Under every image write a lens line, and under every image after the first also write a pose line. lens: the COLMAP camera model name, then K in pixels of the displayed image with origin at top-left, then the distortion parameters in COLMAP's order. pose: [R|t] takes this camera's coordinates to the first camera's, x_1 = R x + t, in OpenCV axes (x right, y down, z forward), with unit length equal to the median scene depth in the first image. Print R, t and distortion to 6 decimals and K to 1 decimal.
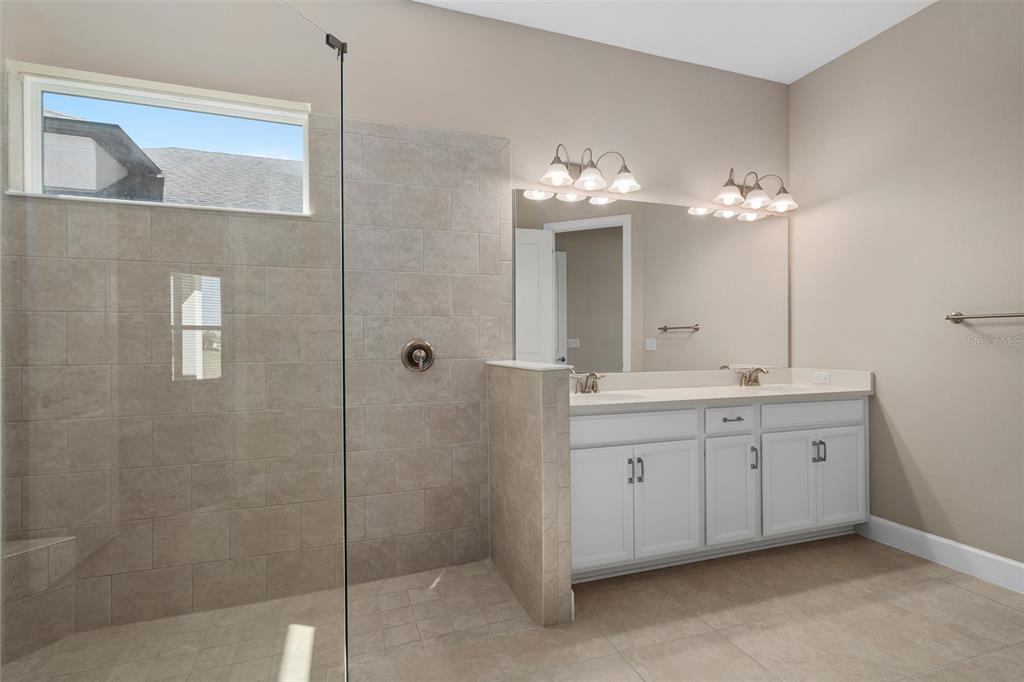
lens RADIAL K [[495.3, 0, 505.3], [0, 495.3, 341.1], [0, 0, 1]] dist [0.002165, 0.000841]
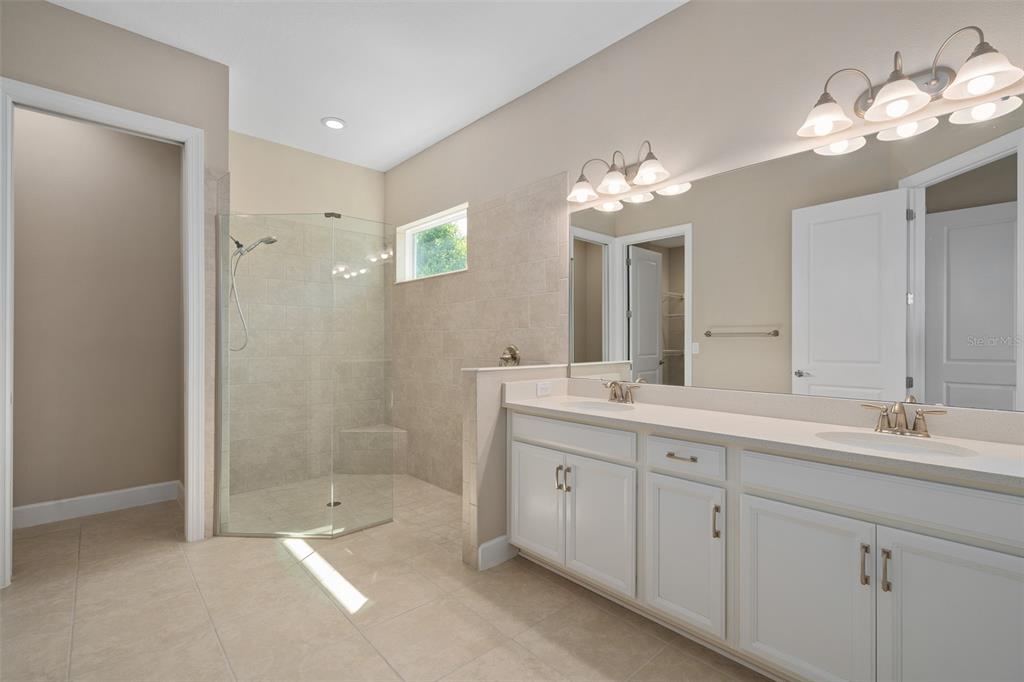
lens RADIAL K [[463.4, 0, 505.3], [0, 463.4, 338.5], [0, 0, 1]] dist [0.000234, -0.000129]
pose [[0.385538, -0.002145, -0.922689, 0.998699], [-0.001437, 0.999995, -0.002925, -0.018360], [0.922691, 0.002453, 0.385533, 0.483314]]
